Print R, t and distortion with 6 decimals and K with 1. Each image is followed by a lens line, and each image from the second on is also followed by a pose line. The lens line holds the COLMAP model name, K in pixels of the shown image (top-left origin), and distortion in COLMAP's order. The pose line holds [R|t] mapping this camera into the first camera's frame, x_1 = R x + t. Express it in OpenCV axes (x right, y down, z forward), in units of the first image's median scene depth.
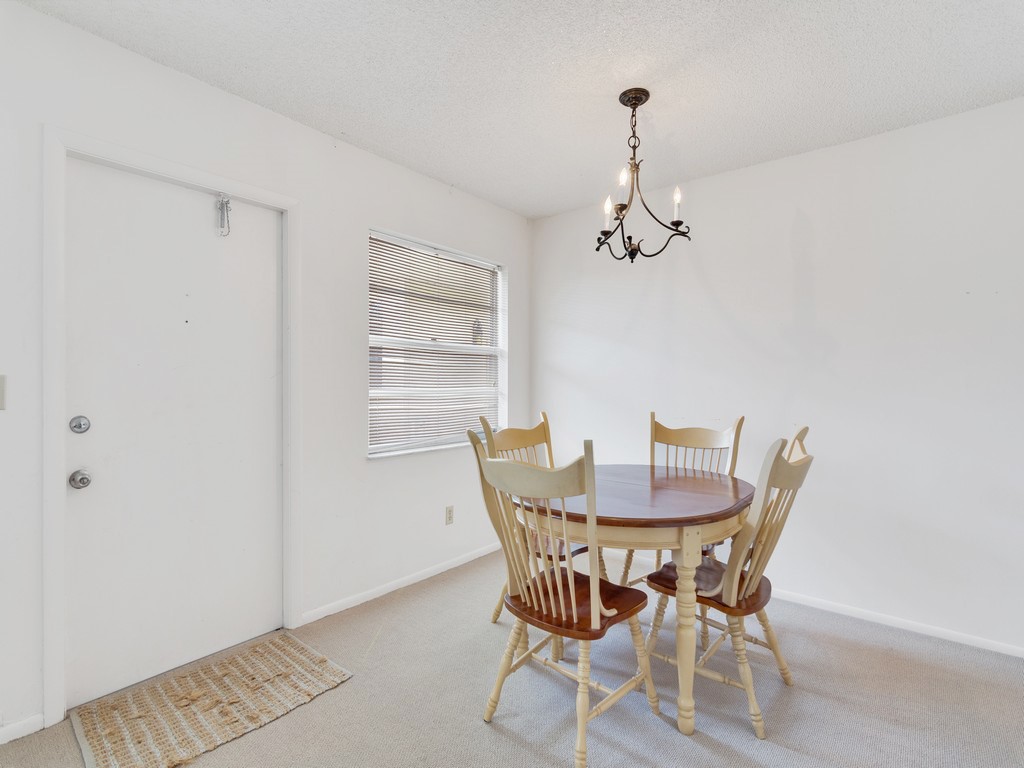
lens RADIAL K [[495.3, 0, 512.1], [0, 495.3, 388.1], [0, 0, 1]] dist [-0.001621, 0.000056]
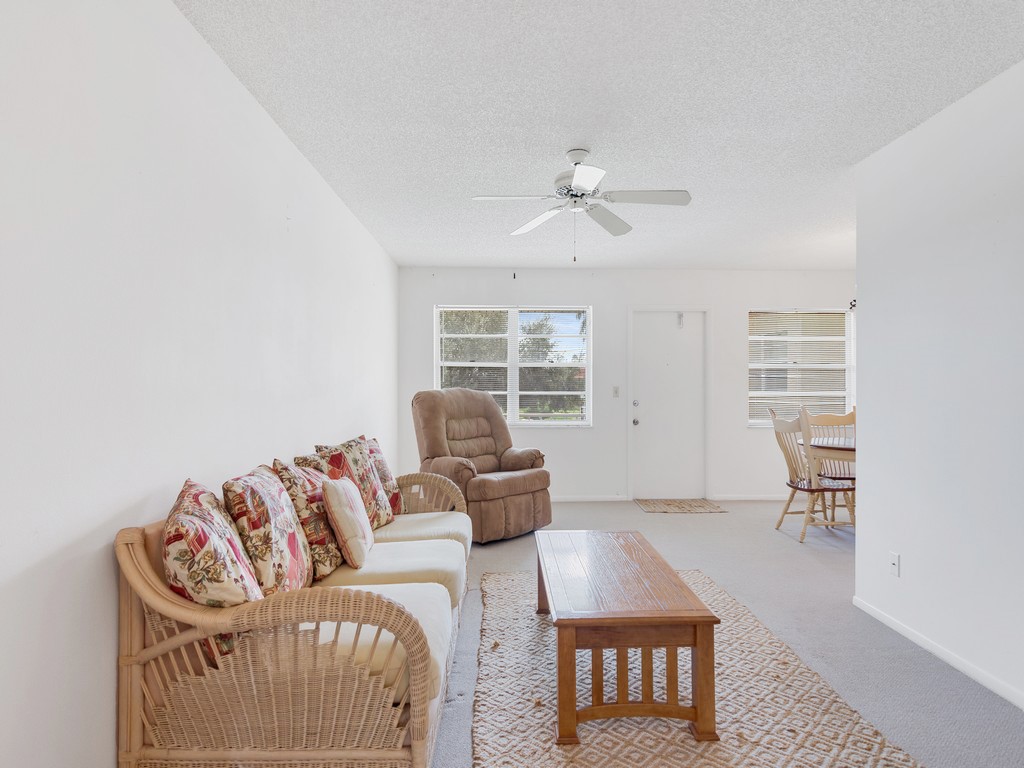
lens RADIAL K [[528.8, 0, 518.1], [0, 528.8, 387.7], [0, 0, 1]] dist [0.005123, -0.000266]
pose [[0.654345, -0.000582, -0.756196, 0.864689], [0.000004, 1.000000, -0.000767, -0.015393], [0.756196, 0.000499, 0.654345, -1.311771]]
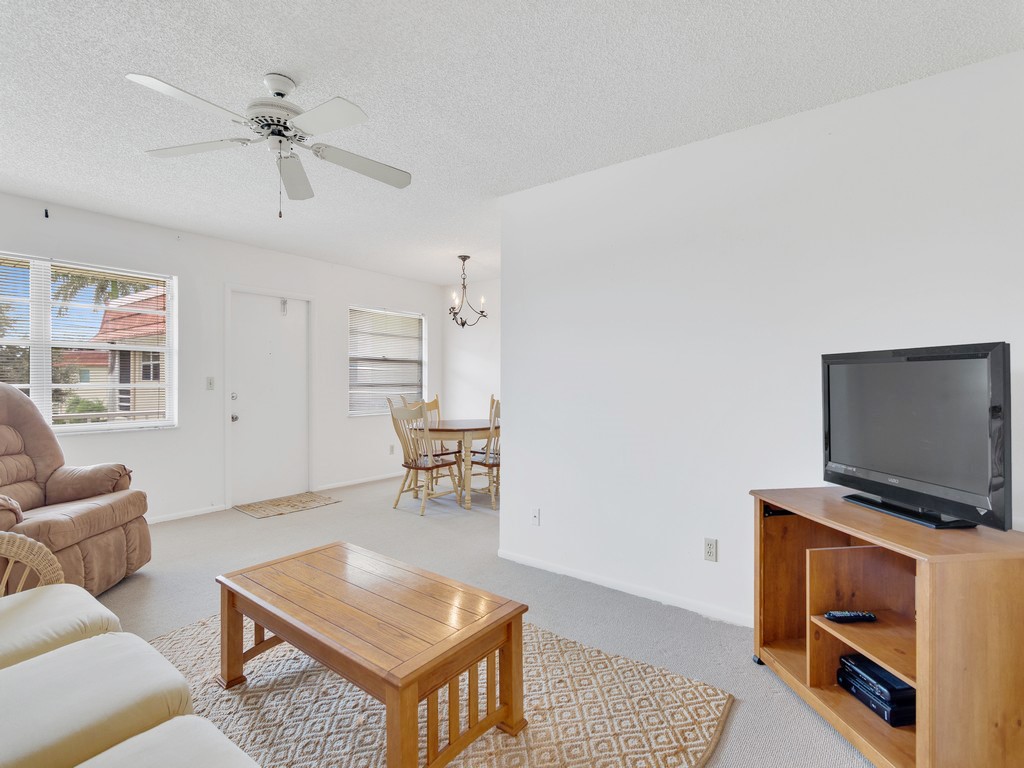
lens RADIAL K [[495.3, 0, 513.9], [0, 495.3, 382.2], [0, 0, 1]] dist [-0.001621, 0.000056]
pose [[0.999722, 0.001931, 0.023484, 0.425765], [-0.002087, 0.999976, 0.006640, -0.017803], [-0.023470, -0.006687, 0.999702, -1.320240]]
